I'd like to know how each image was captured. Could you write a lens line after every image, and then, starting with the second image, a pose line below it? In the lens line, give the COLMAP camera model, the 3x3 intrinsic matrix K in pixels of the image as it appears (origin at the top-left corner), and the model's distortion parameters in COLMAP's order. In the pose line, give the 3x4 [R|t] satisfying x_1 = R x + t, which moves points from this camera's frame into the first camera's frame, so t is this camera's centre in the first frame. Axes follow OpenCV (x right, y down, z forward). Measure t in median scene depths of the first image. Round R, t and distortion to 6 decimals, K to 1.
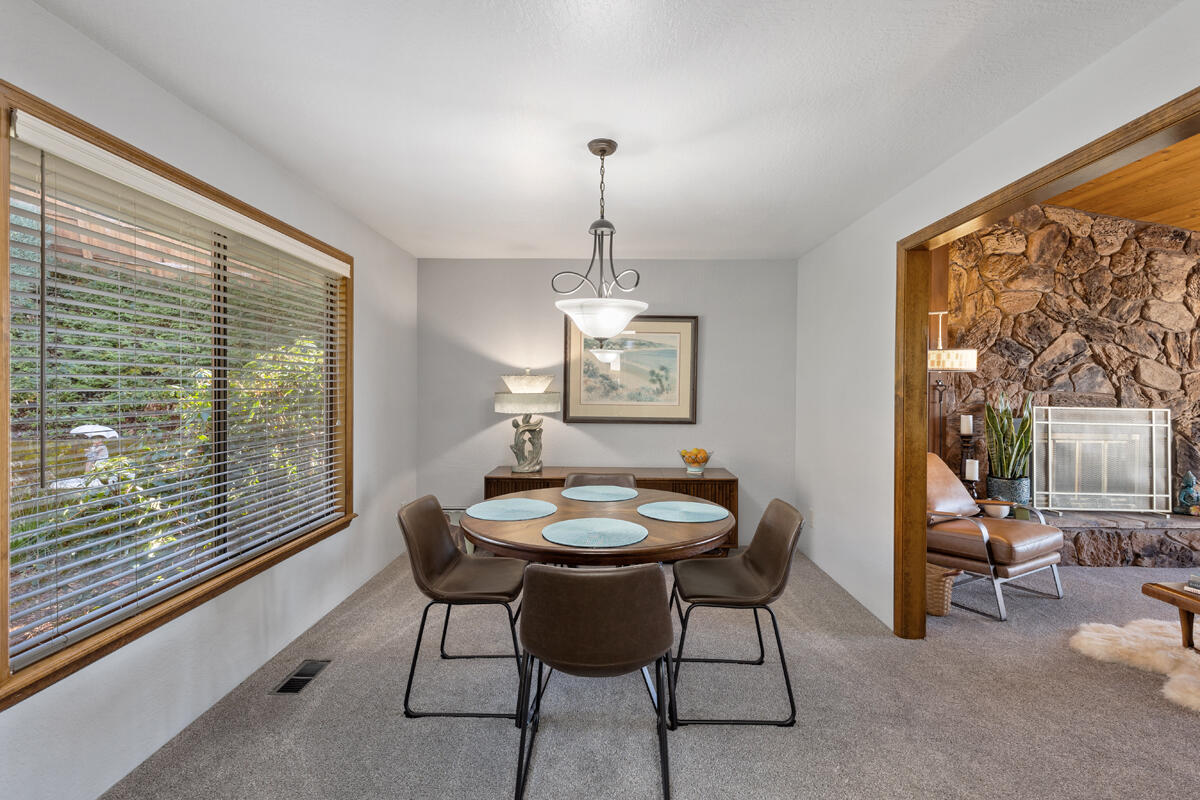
lens RADIAL K [[545.9, 0, 603.5], [0, 545.9, 390.9], [0, 0, 1]] dist [0.005764, -0.000095]
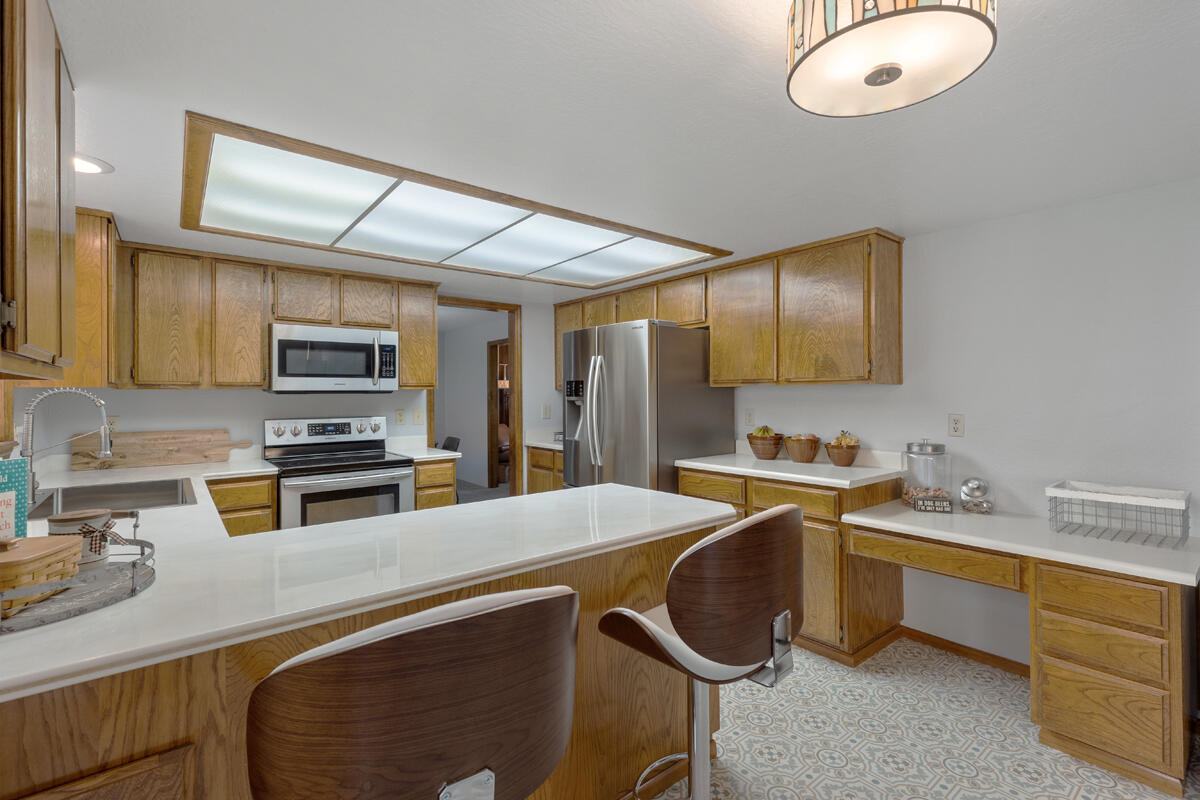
lens RADIAL K [[545.9, 0, 603.2], [0, 545.9, 394.4], [0, 0, 1]] dist [0.005764, -0.000095]
pose [[0.775188, -0.012696, 0.631604, -0.466042], [0.017495, 0.999846, -0.001373, -0.000840], [-0.631489, 0.012115, 0.775290, -0.934077]]
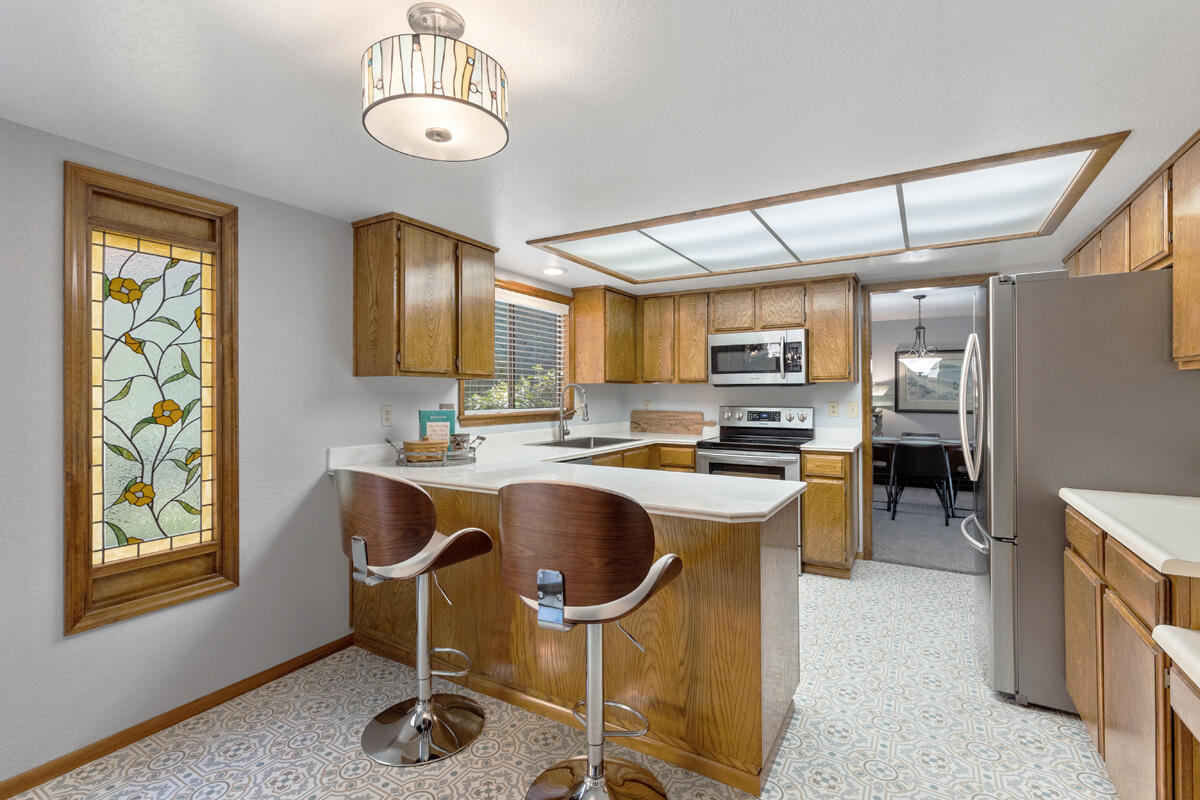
lens RADIAL K [[545.9, 0, 595.4], [0, 545.9, 389.7], [0, 0, 1]] dist [0.005764, -0.000095]
pose [[0.859432, -0.012222, -0.511104, -0.001275], [0.004018, 0.999845, -0.017153, 0.011386], [0.511234, 0.012688, 0.859348, -1.044497]]
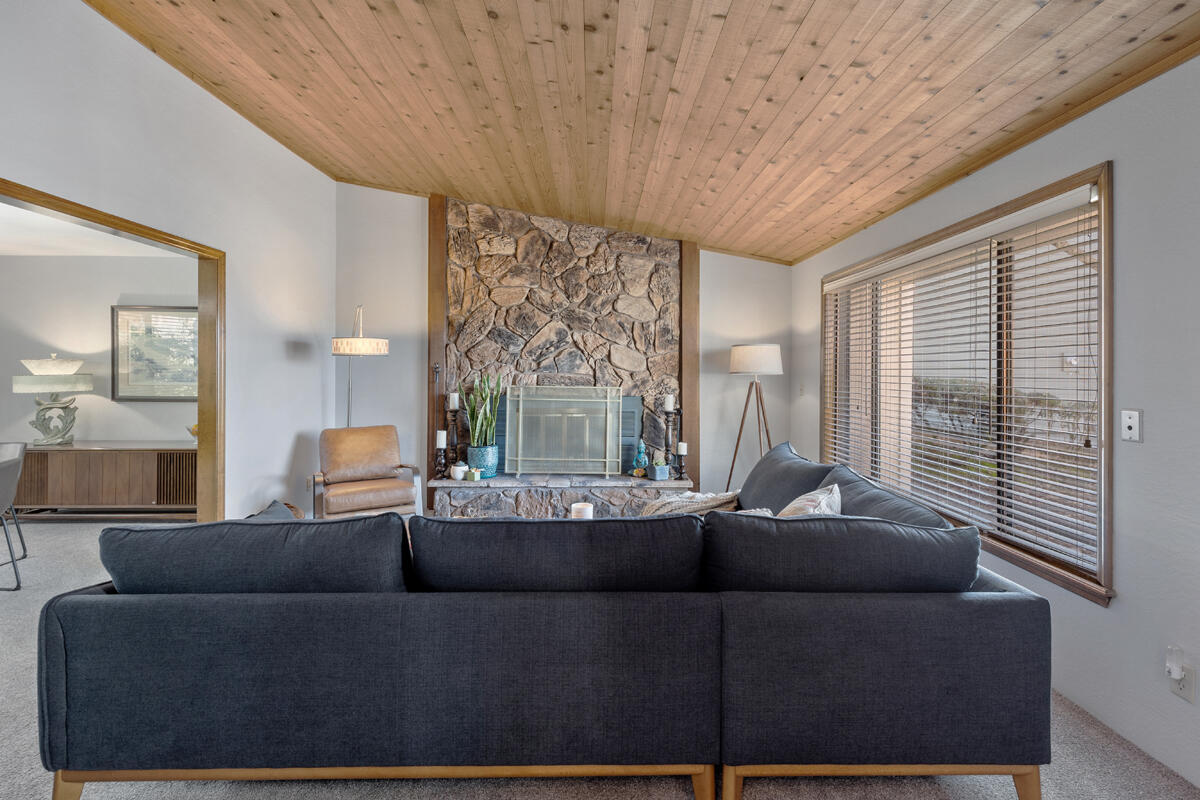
lens RADIAL K [[545.9, 0, 605.5], [0, 545.9, 370.9], [0, 0, 1]] dist [0.005764, -0.000095]
pose [[0.999409, -0.002362, 0.034298, 0.925359], [0.002578, 0.999977, -0.006274, 0.005167], [-0.034282, 0.006359, 0.999392, -0.171674]]
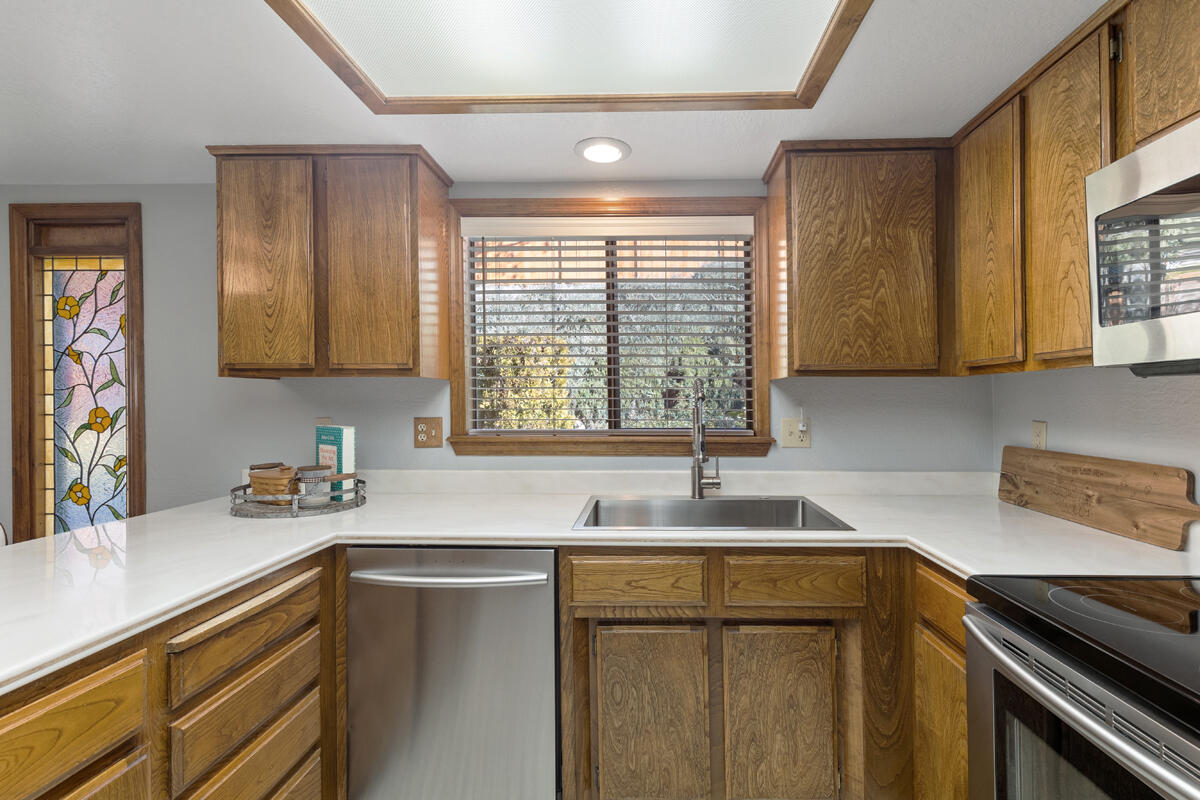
lens RADIAL K [[576.7, 0, 615.2], [0, 576.7, 397.9], [0, 0, 1]] dist [0.000882, 0.001772]
pose [[-0.019565, -0.011676, -0.999740, -0.055075], [-0.006511, 0.999912, -0.011550, 0.004522], [0.999787, 0.006283, -0.019640, -0.286832]]
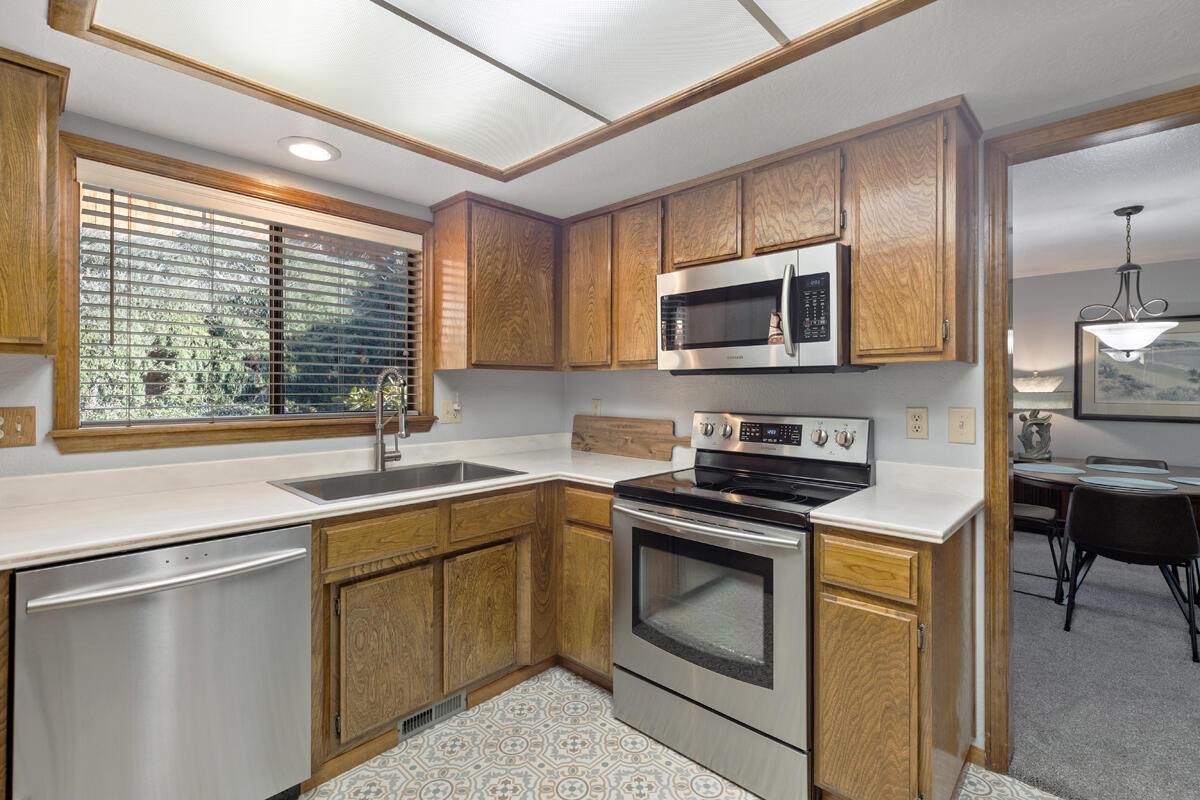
lens RADIAL K [[545.9, 0, 601.2], [0, 545.9, 386.9], [0, 0, 1]] dist [0.005764, -0.000095]
pose [[0.732340, -0.005986, -0.680913, -0.018879], [-0.001960, 0.999939, -0.010899, 0.006900], [0.680937, 0.009316, 0.732283, -0.484506]]
